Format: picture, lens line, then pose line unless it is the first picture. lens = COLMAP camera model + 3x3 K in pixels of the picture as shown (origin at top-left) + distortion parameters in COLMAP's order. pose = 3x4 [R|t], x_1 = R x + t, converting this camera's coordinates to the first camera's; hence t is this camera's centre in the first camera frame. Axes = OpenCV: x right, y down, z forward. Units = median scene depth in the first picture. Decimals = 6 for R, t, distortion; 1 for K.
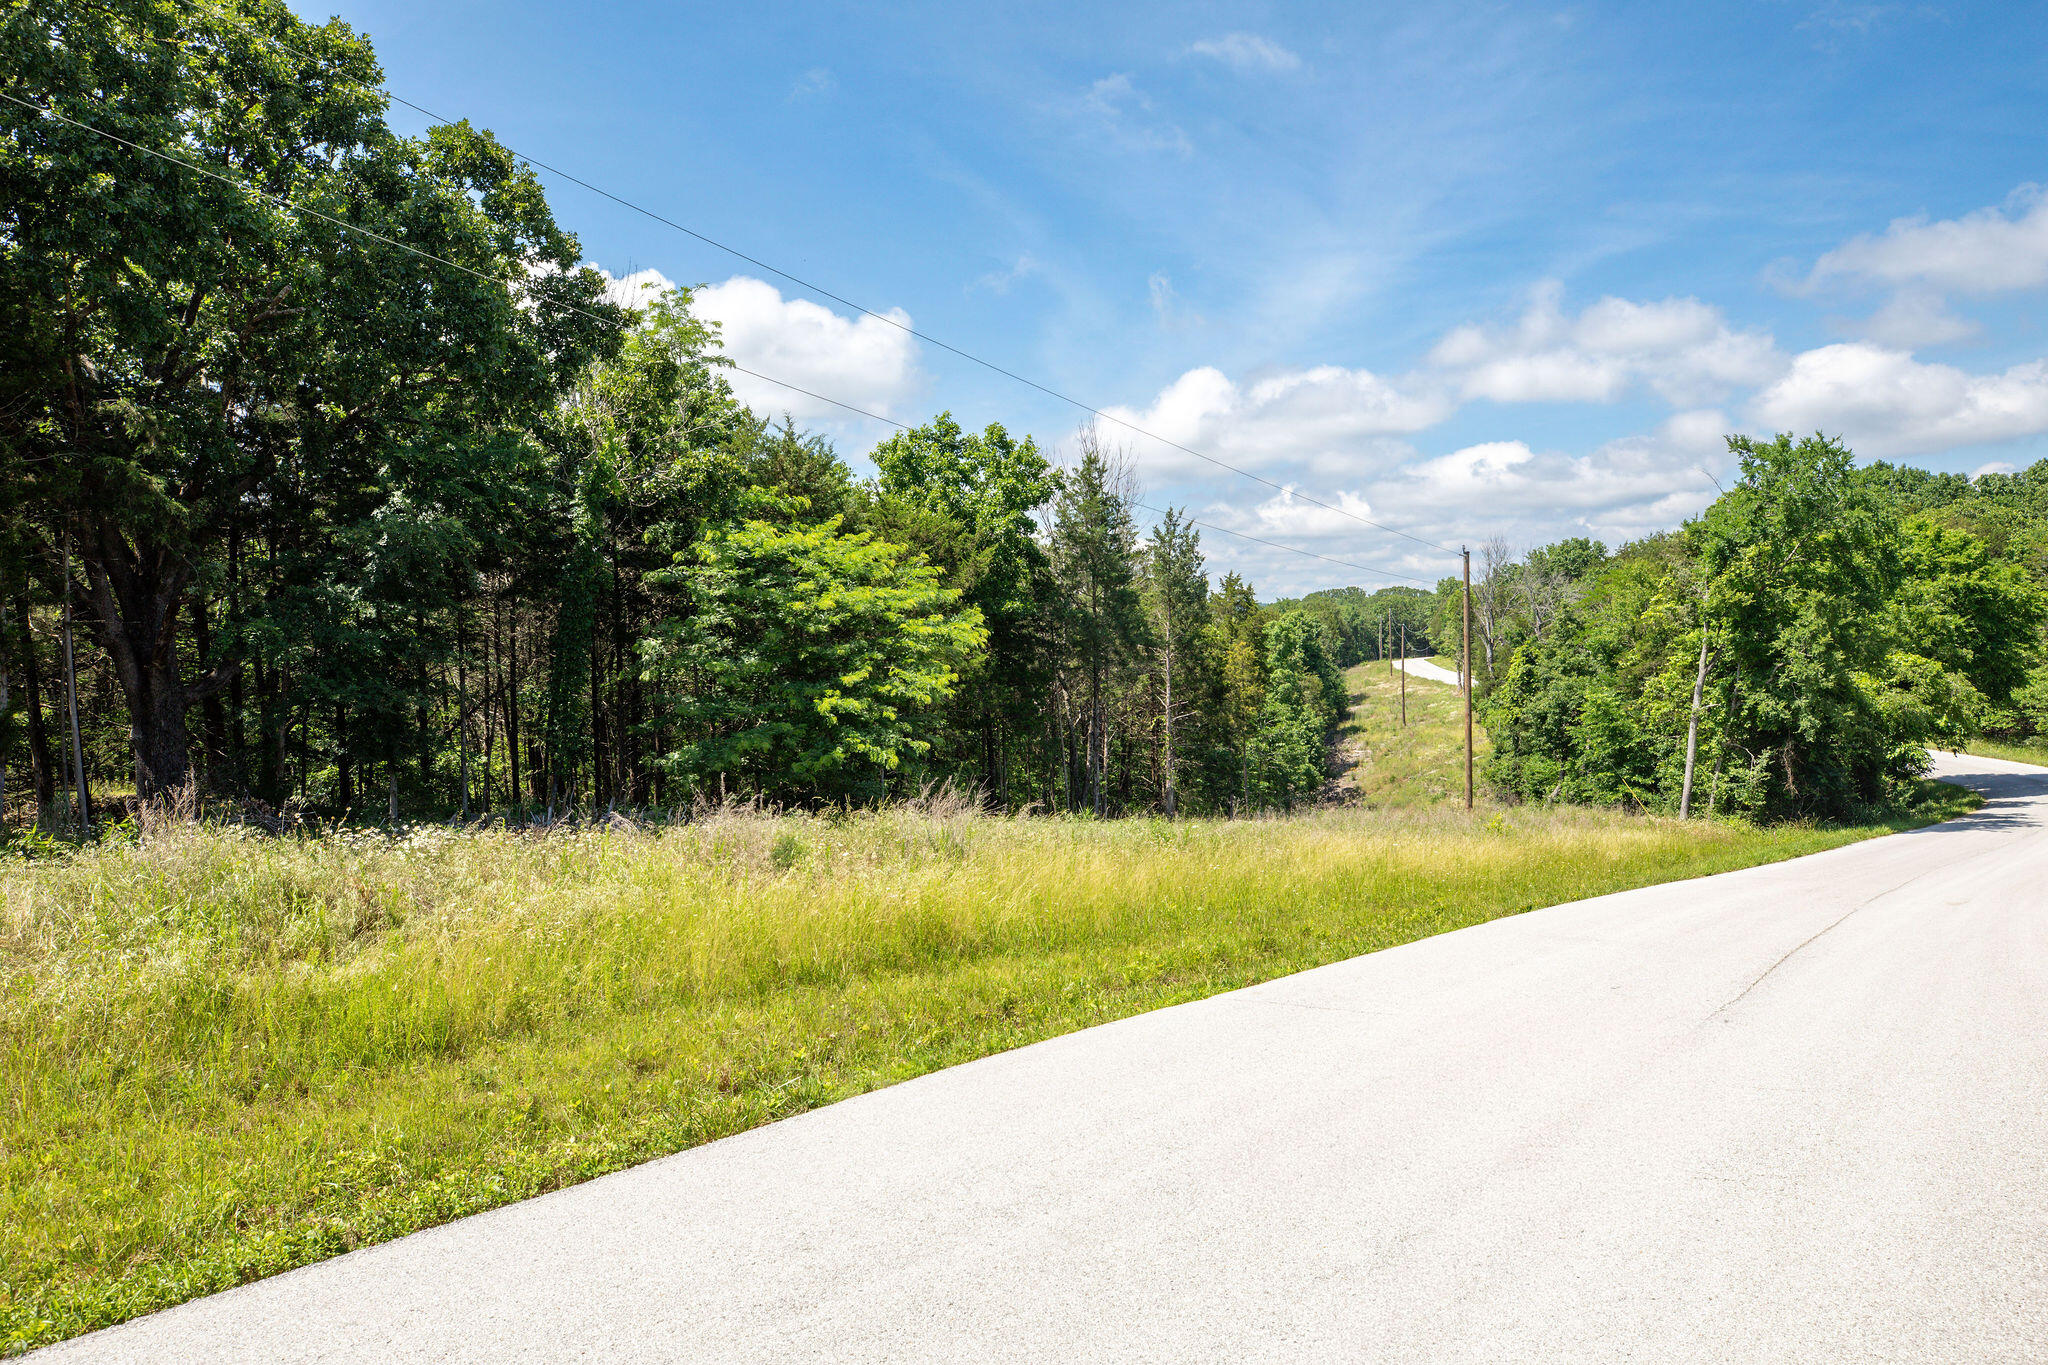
lens RADIAL K [[1368.6, 0, 1022.4], [0, 1368.6, 692.0], [0, 0, 1]] dist [0.005044, 0.000470]
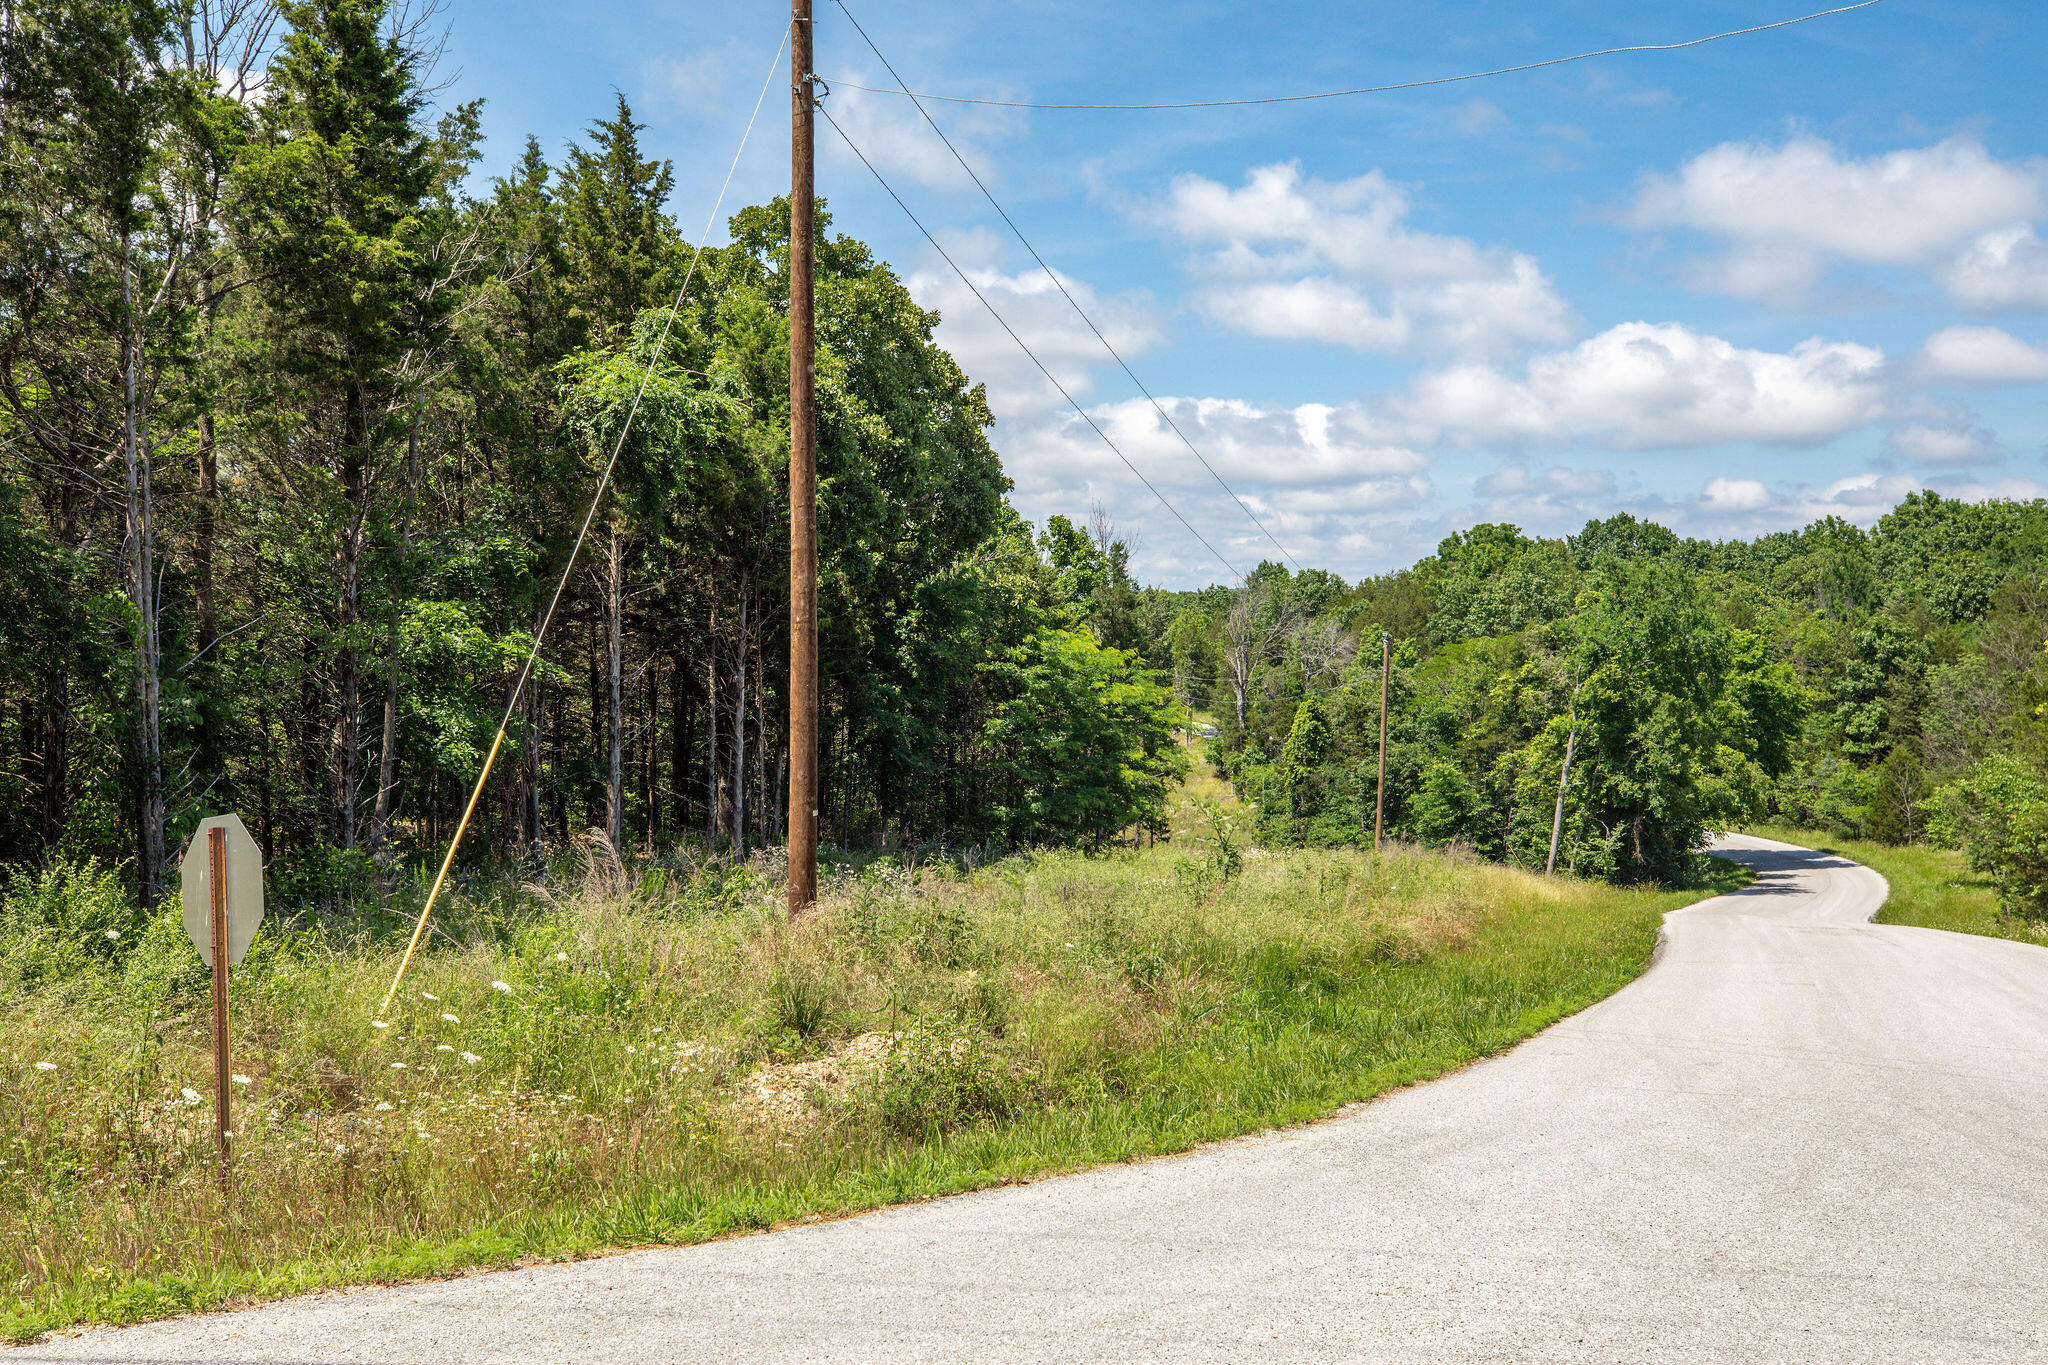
lens RADIAL K [[1986.1, 0, 1023.7], [0, 1986.1, 681.8], [0, 0, 1]] dist [0.053899, 0.000000]
pose [[0.952331, 0.049459, 0.301032, -0.452198], [-0.045671, 0.998764, -0.019612, -0.021494], [-0.301630, 0.004928, 0.953412, -0.466382]]
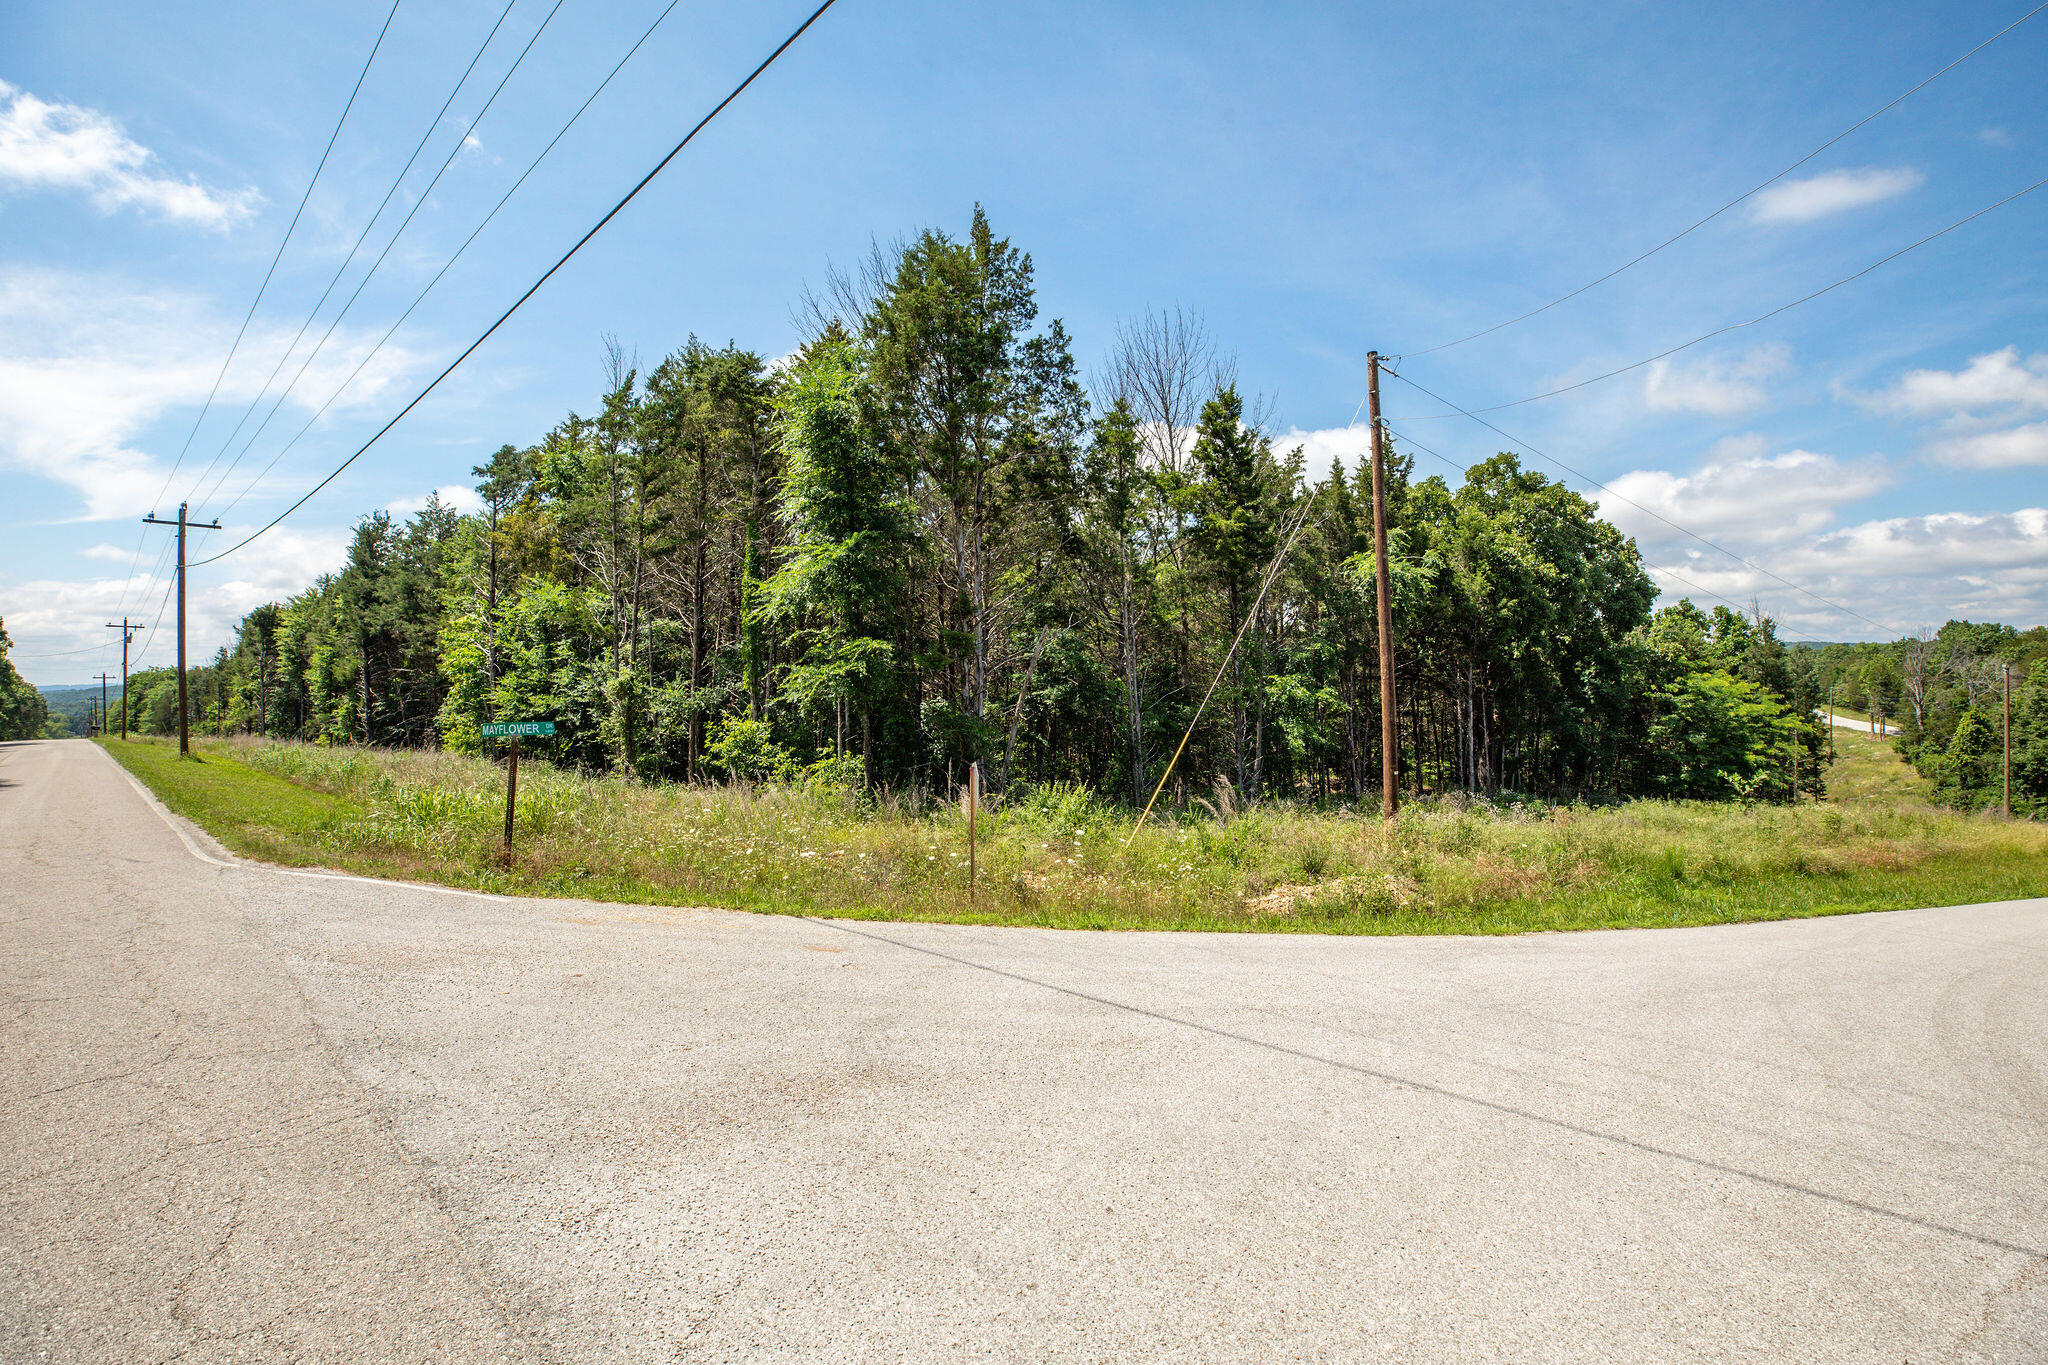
lens RADIAL K [[959.0, 0, 1024.6], [0, 959.0, 682.3], [0, 0, 1]] dist [-0.038382, 0.011746]
pose [[0.930555, 0.018646, -0.365677, -0.374239], [-0.029255, 0.999296, -0.023492, -0.024383], [0.364982, 0.032558, 0.930445, -0.490106]]
